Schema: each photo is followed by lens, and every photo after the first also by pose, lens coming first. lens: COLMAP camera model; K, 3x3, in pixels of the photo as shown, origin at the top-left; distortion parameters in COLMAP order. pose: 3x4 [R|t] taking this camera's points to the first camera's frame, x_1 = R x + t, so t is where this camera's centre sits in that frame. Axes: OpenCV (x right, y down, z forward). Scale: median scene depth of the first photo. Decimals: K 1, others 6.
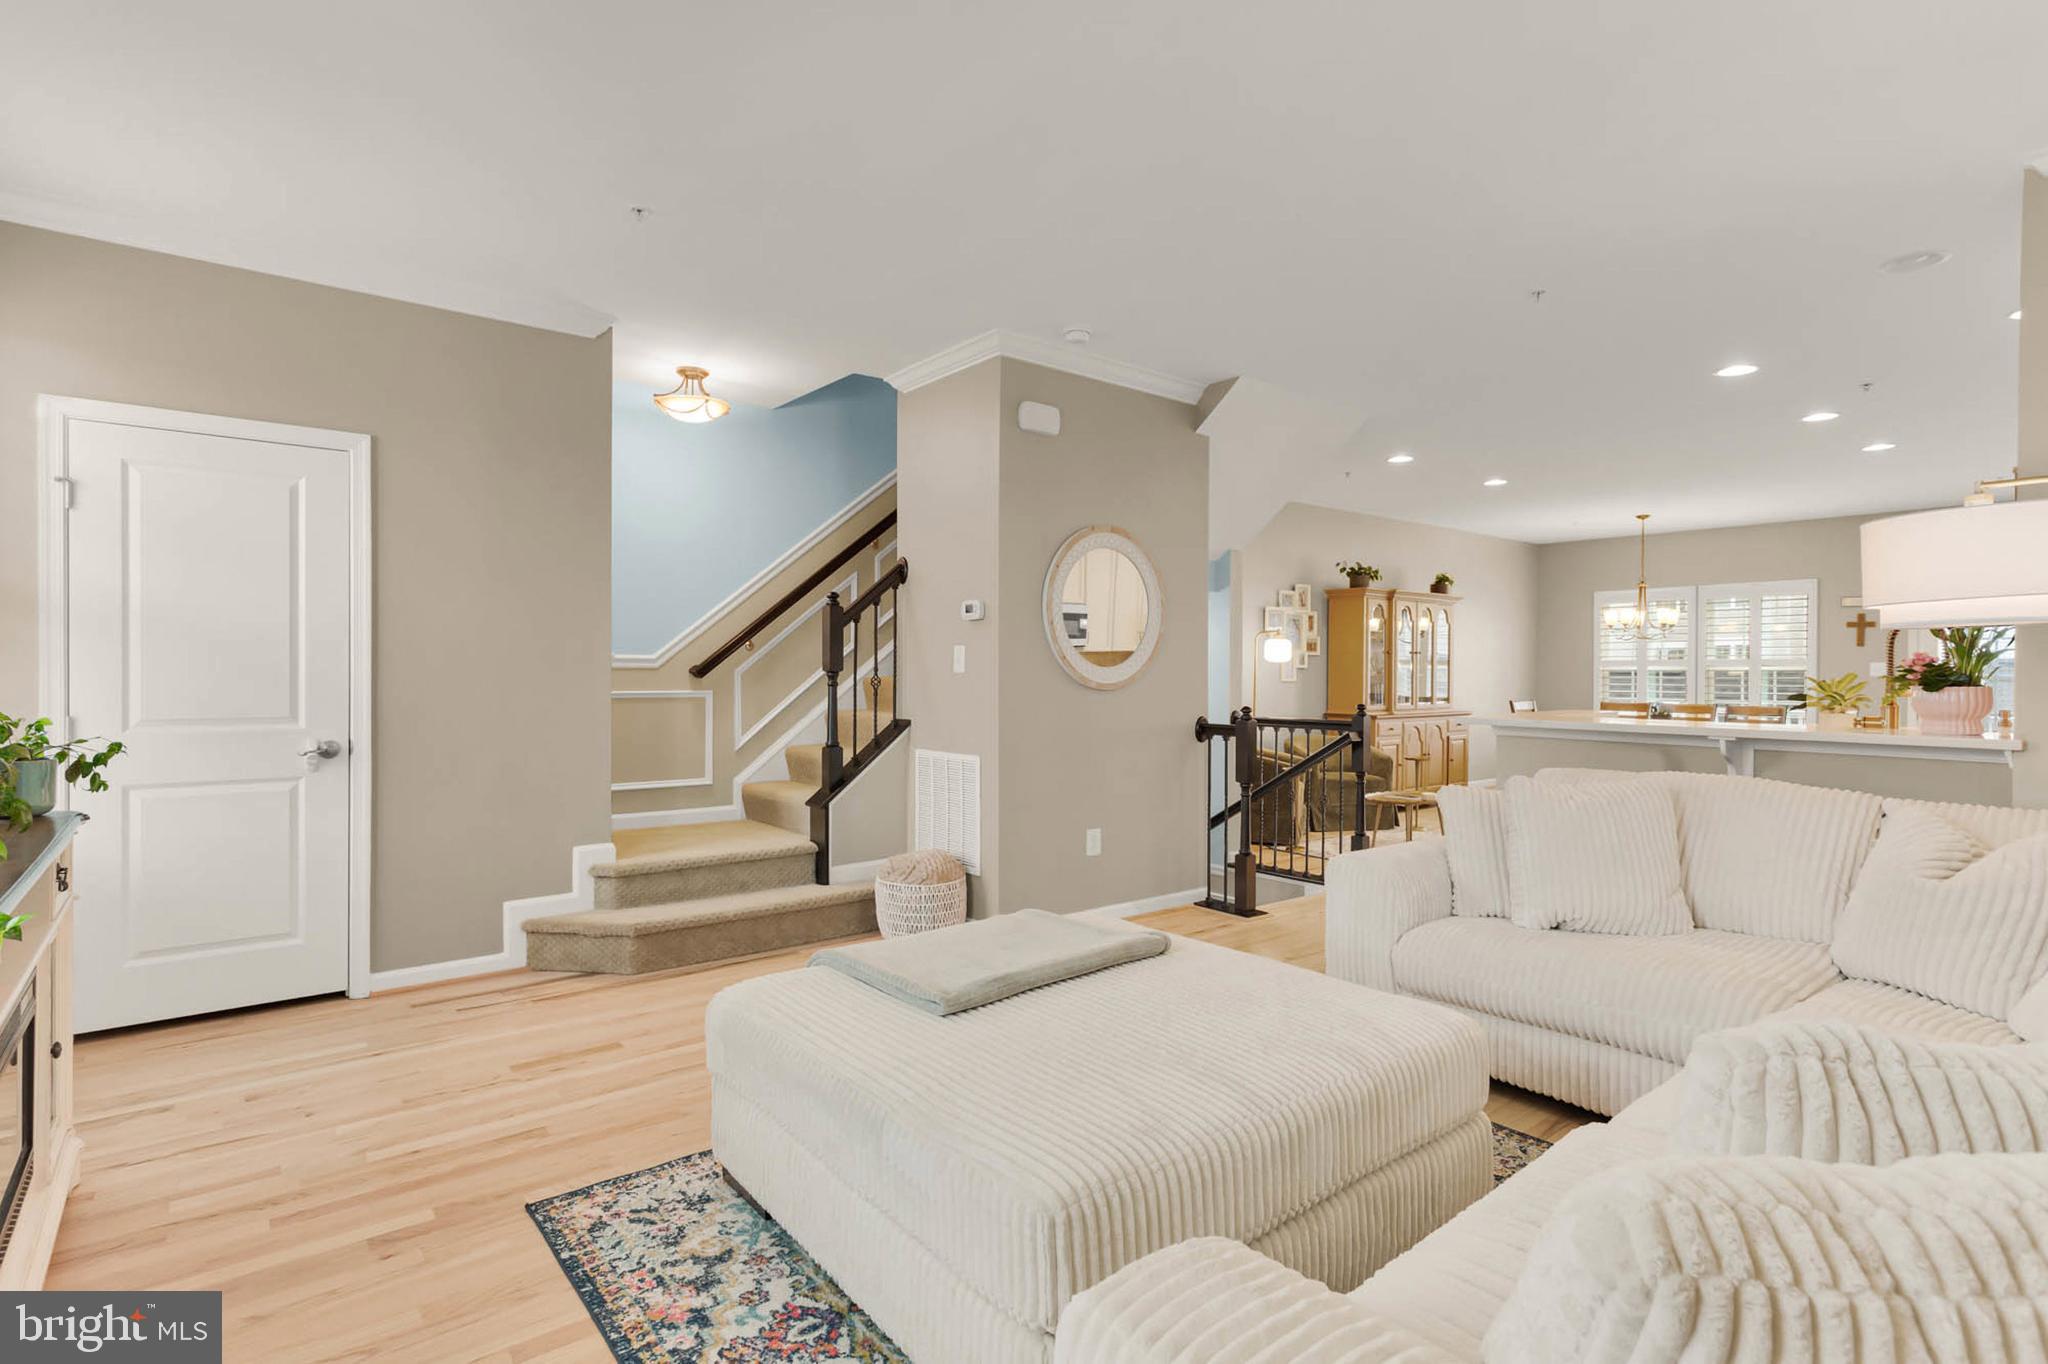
lens RADIAL K [[1002.2, 0, 1024.0], [0, 1002.2, 682.0], [0, 0, 1]] dist [0.002169, 0.000426]
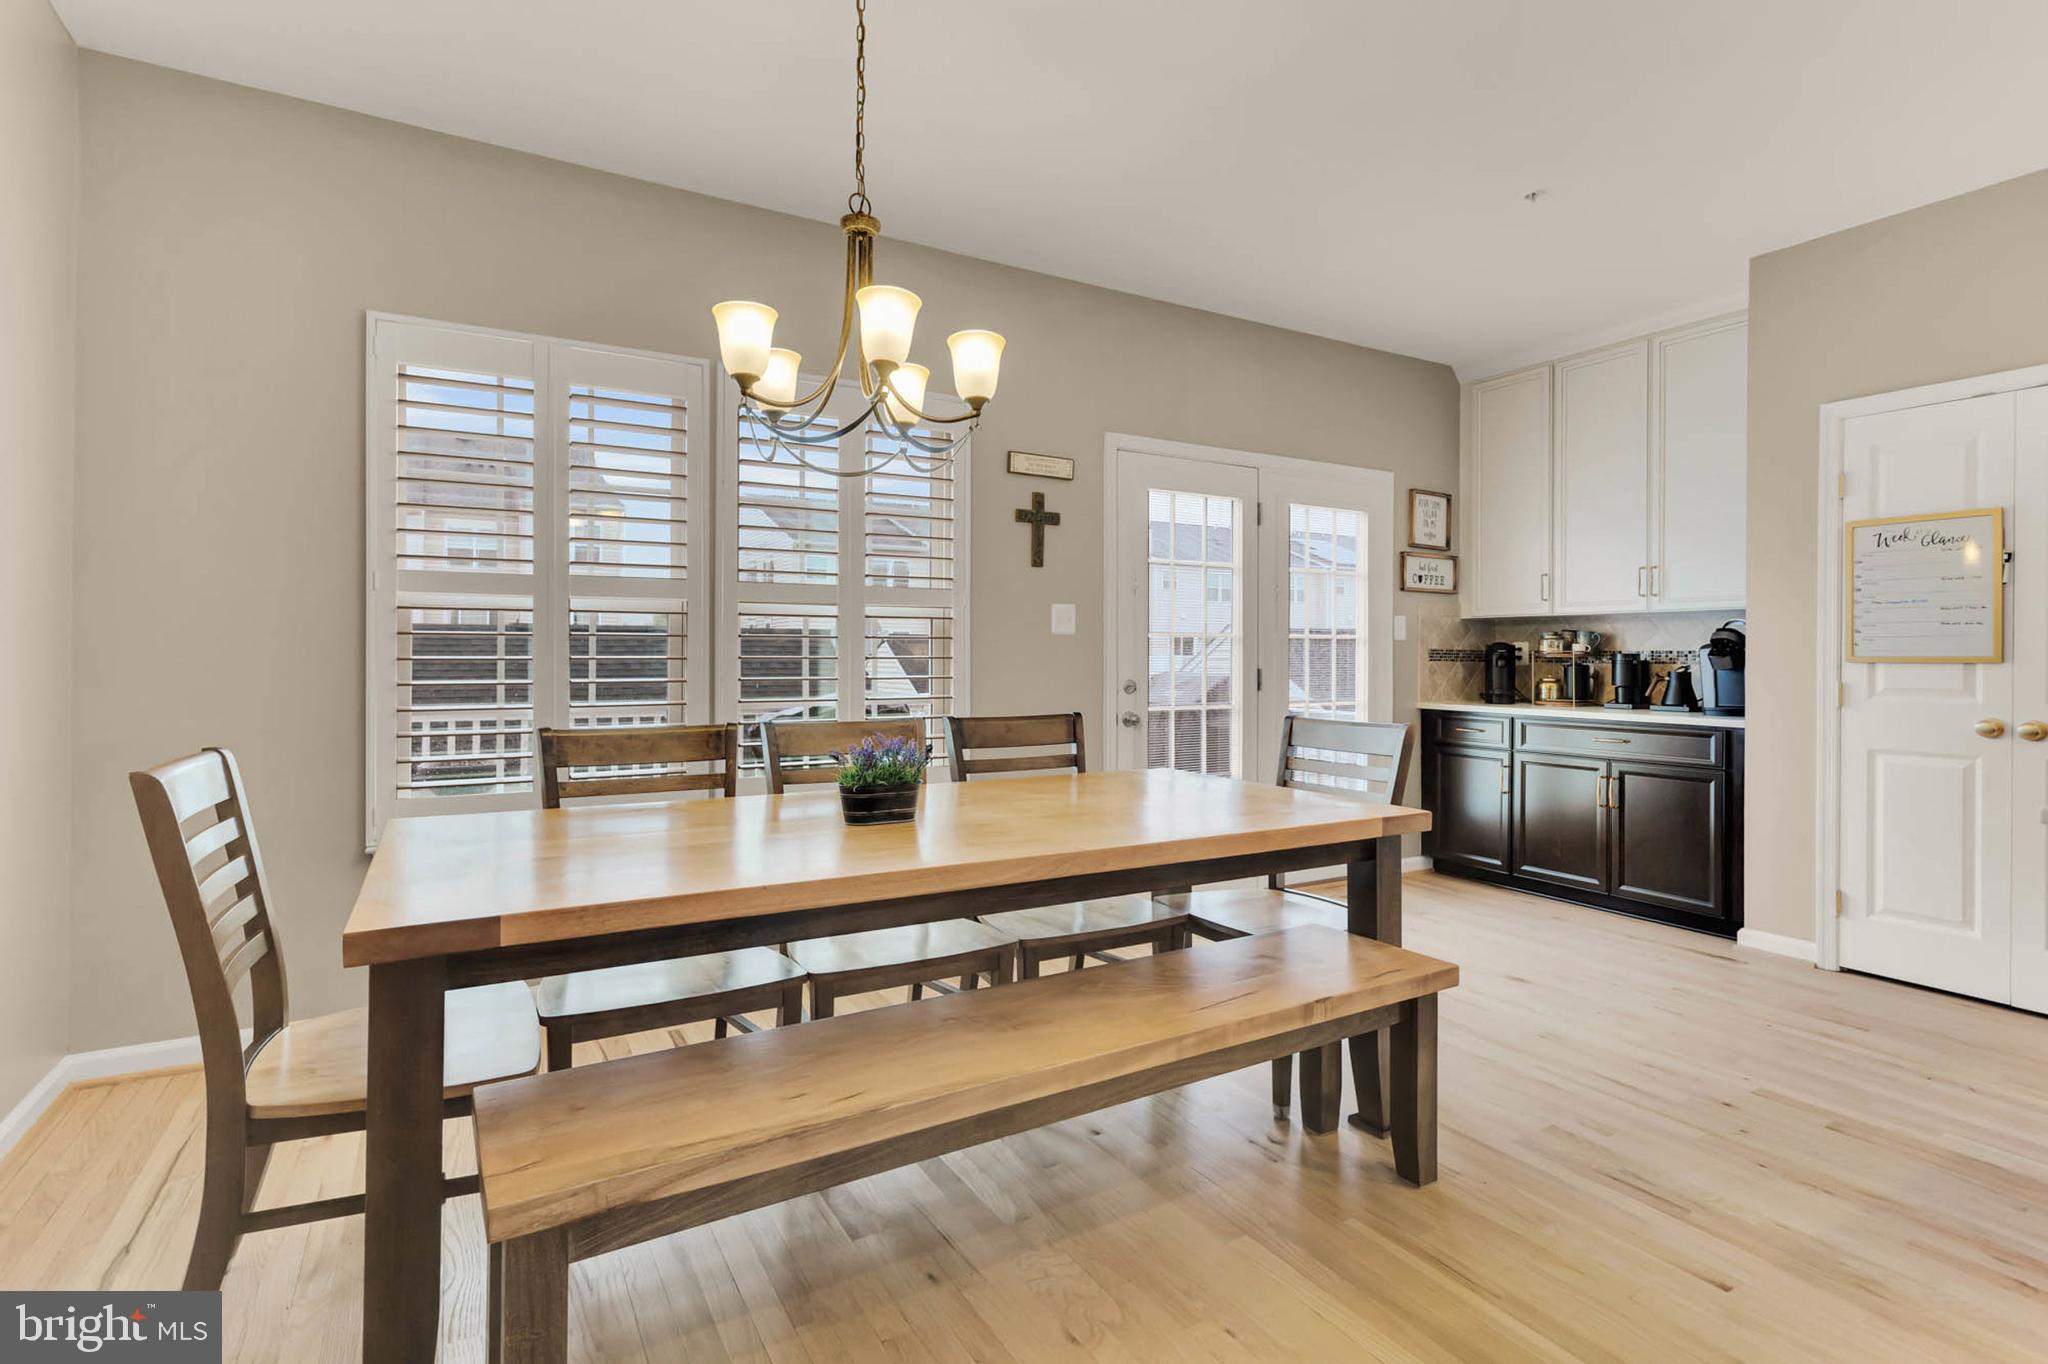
lens RADIAL K [[1002.2, 0, 1024.0], [0, 1002.2, 682.0], [0, 0, 1]] dist [0.002169, 0.000426]
pose [[0.163418, -0.024223, 0.986259, 0.277725], [0.006255, 0.999704, 0.023517, 0.003129], [-0.986537, 0.002326, 0.163522, 0.652528]]
